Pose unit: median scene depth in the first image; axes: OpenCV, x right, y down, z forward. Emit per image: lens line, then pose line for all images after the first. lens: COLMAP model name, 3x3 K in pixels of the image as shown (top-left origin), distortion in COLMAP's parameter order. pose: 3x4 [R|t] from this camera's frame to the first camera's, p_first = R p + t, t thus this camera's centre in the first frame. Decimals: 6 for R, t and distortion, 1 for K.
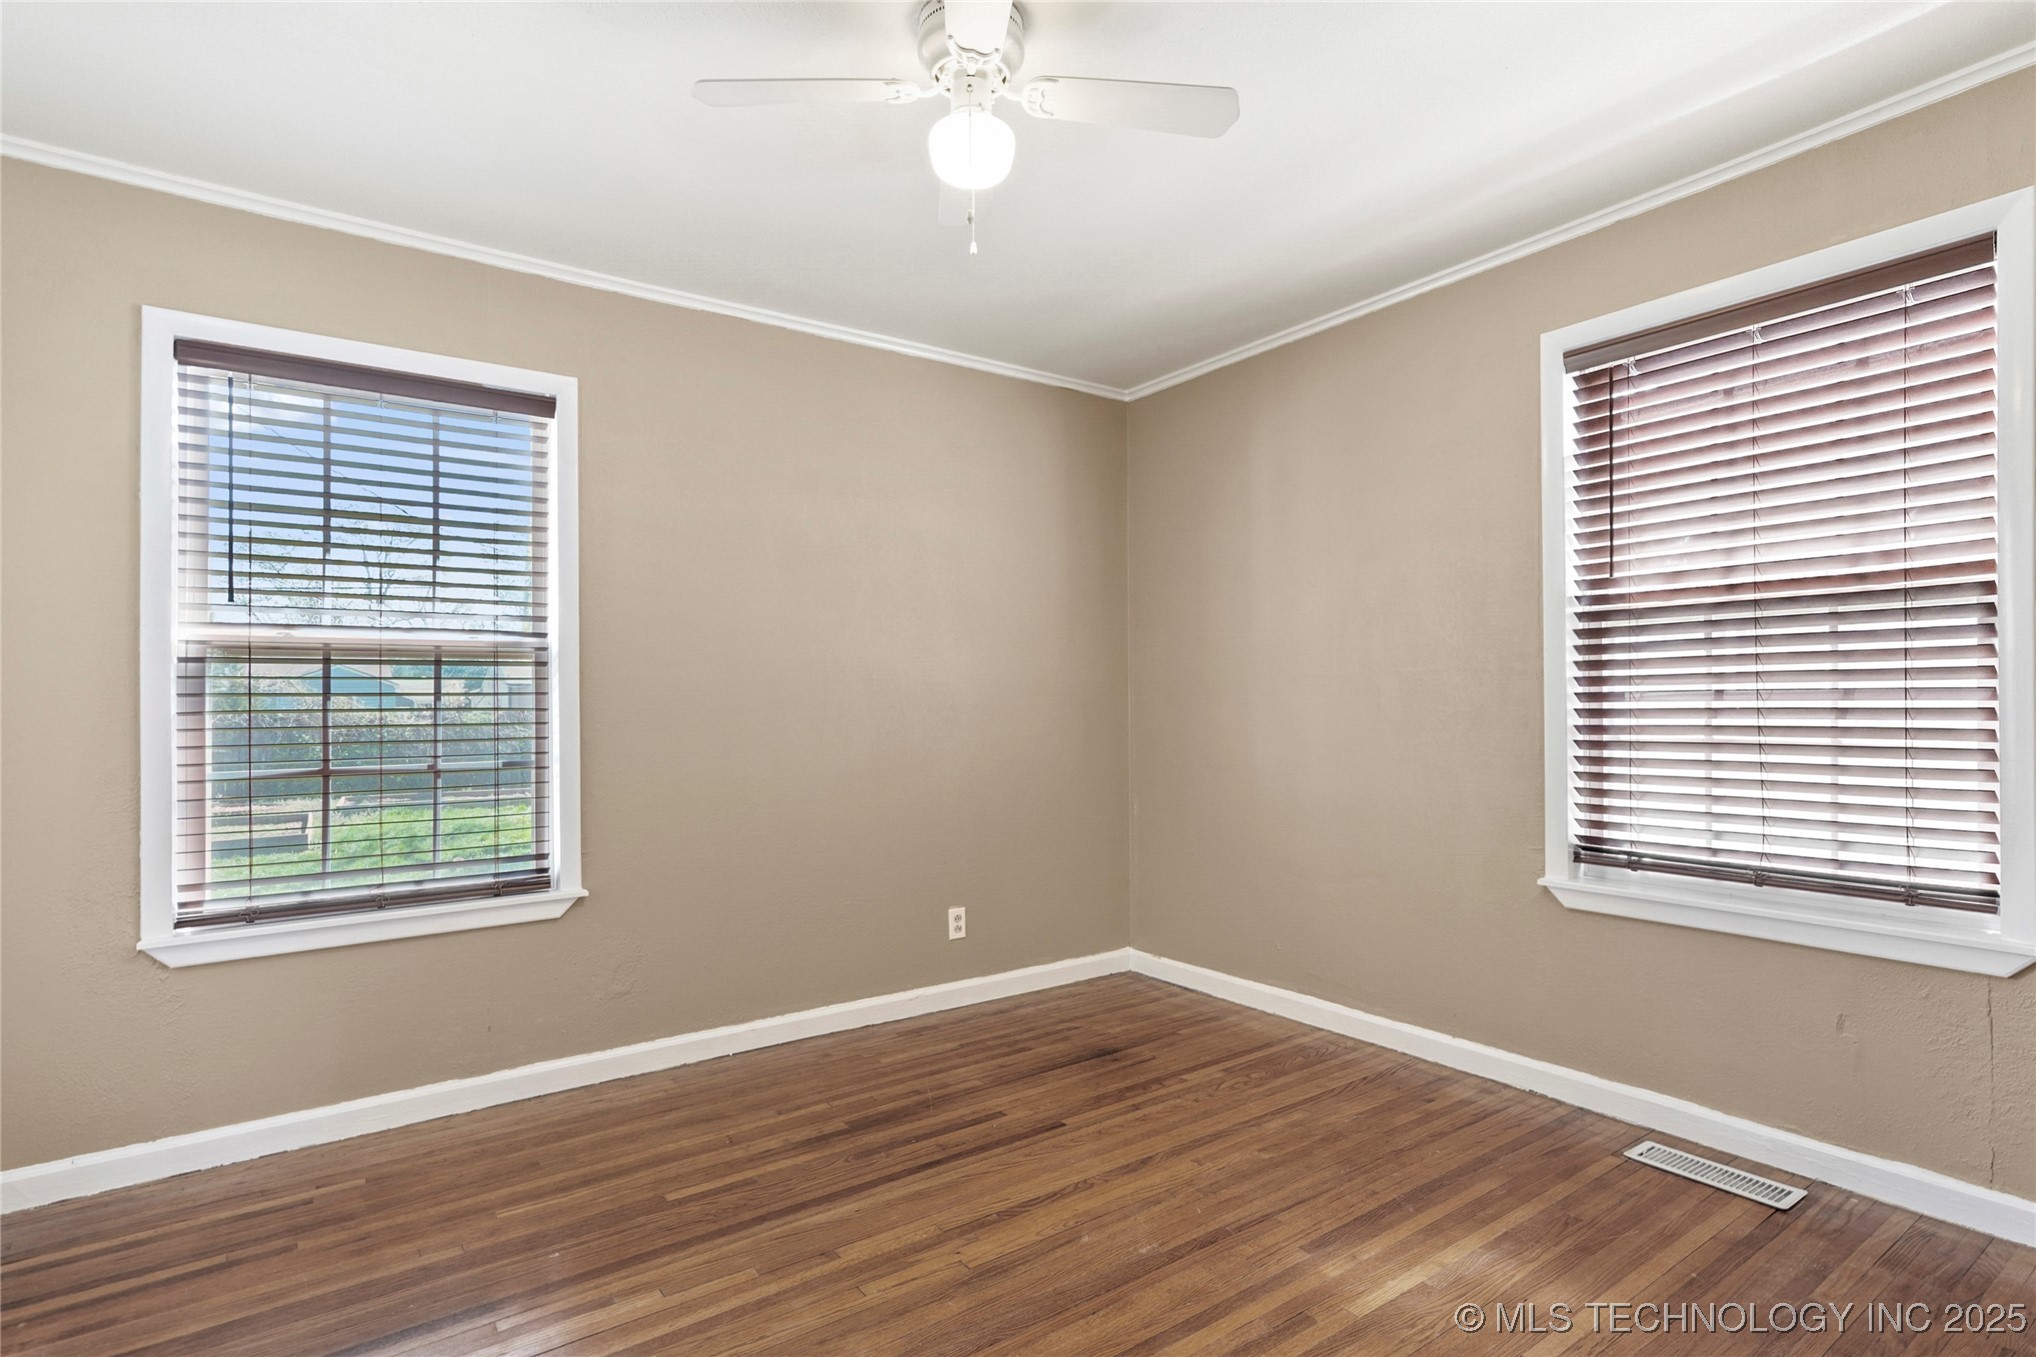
lens RADIAL K [[968.6, 0, 1016.3], [0, 968.6, 689.0], [0, 0, 1]] dist [0.000249, 0.010243]
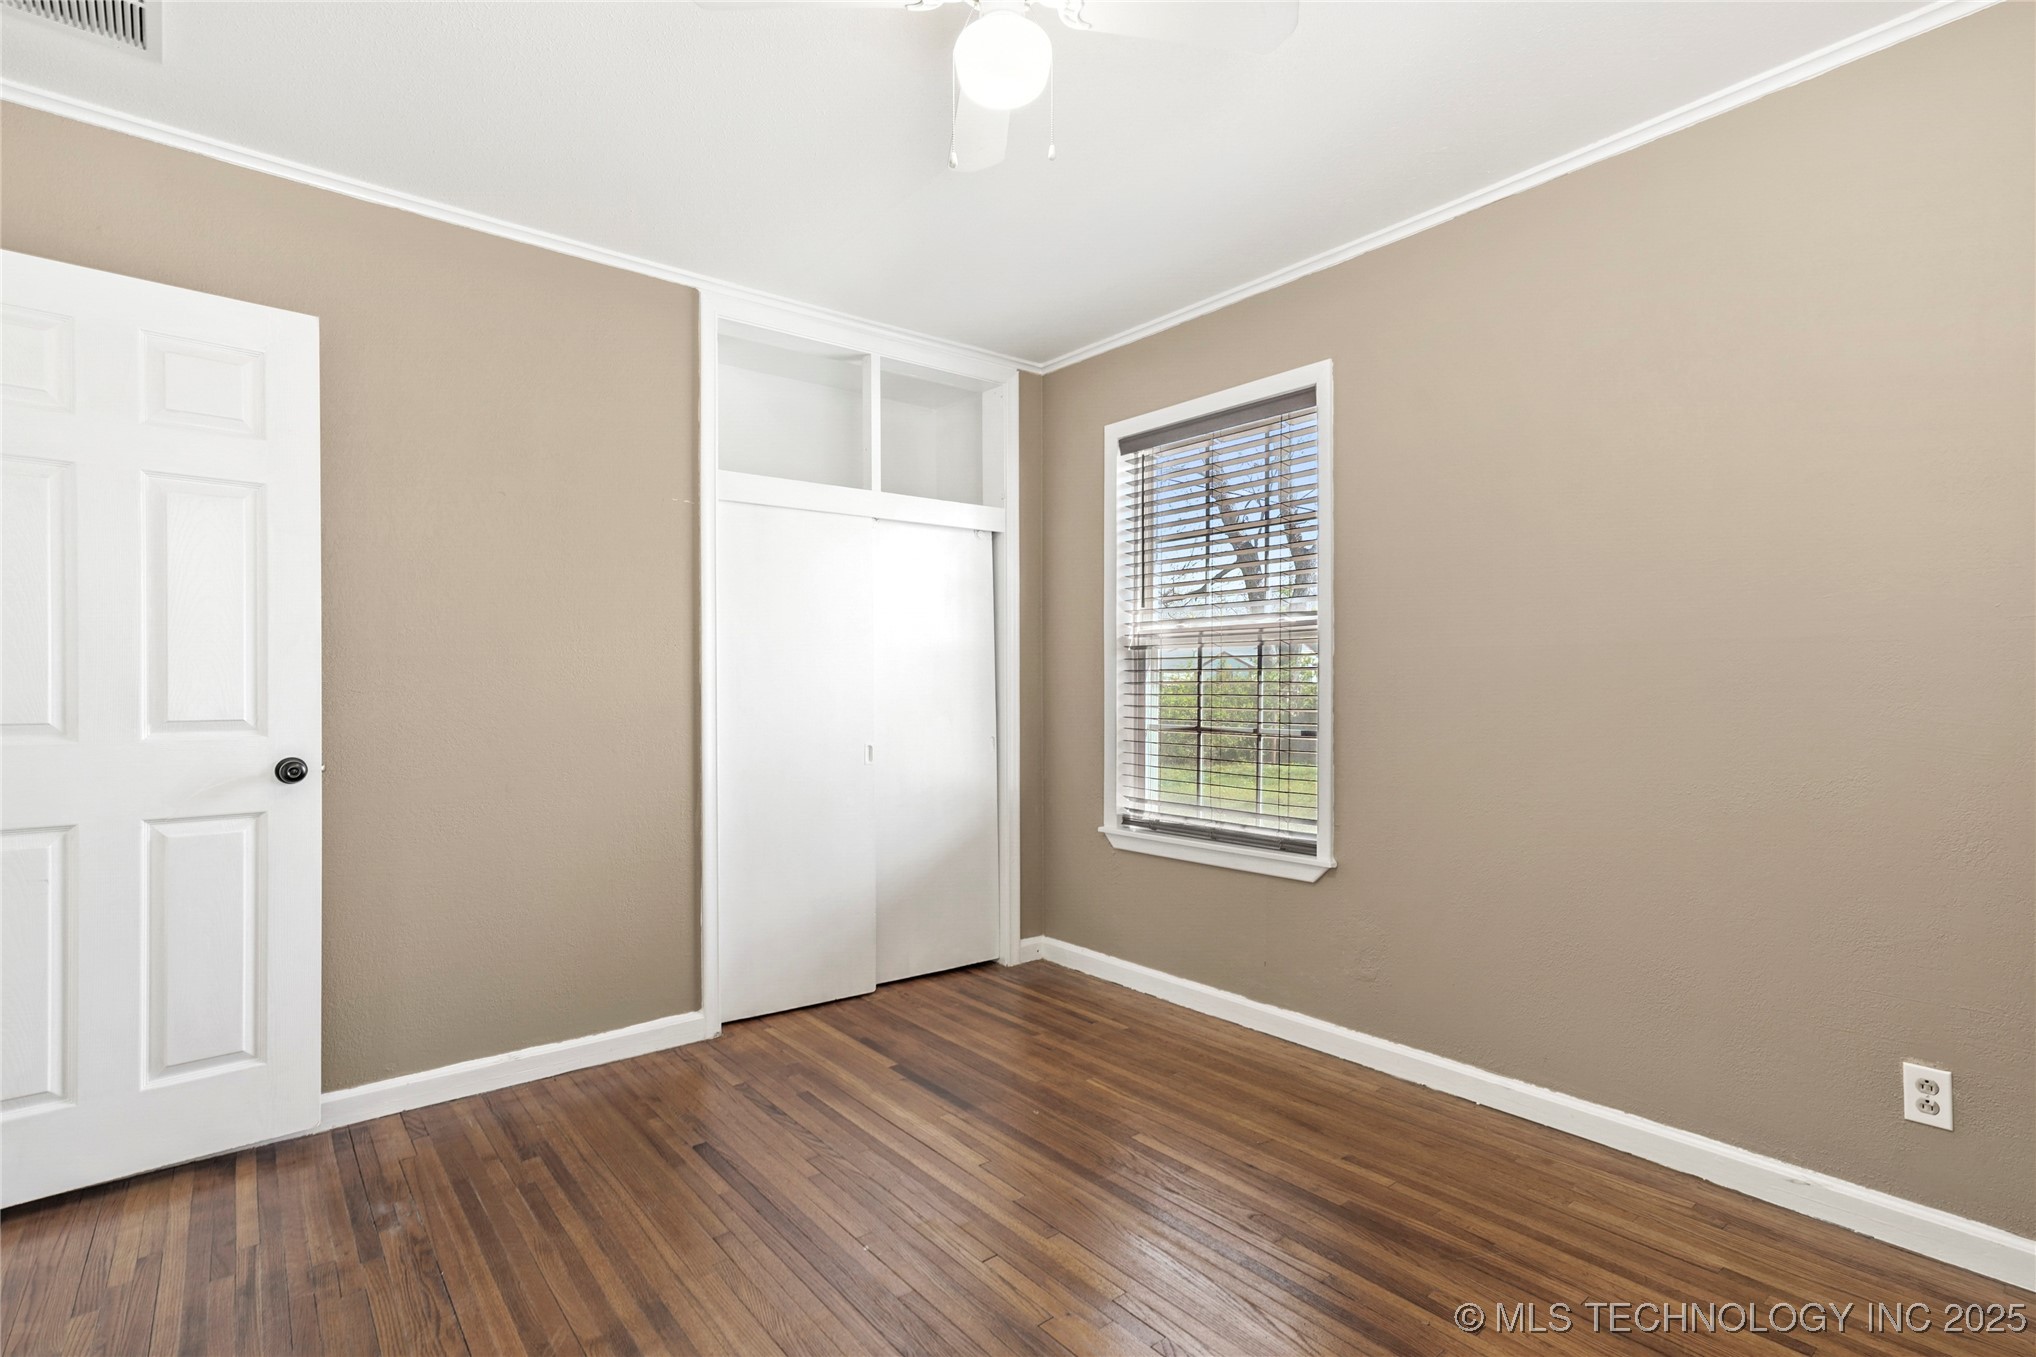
lens RADIAL K [[964.1, 0, 1018.5], [0, 964.1, 657.7], [0, 0, 1]] dist [-0.004896, 0.010327]
pose [[0.097861, -0.017086, -0.995053, 0.573864], [0.016892, 0.999737, -0.015505, 0.004594], [0.995057, -0.015291, 0.098124, 0.627721]]
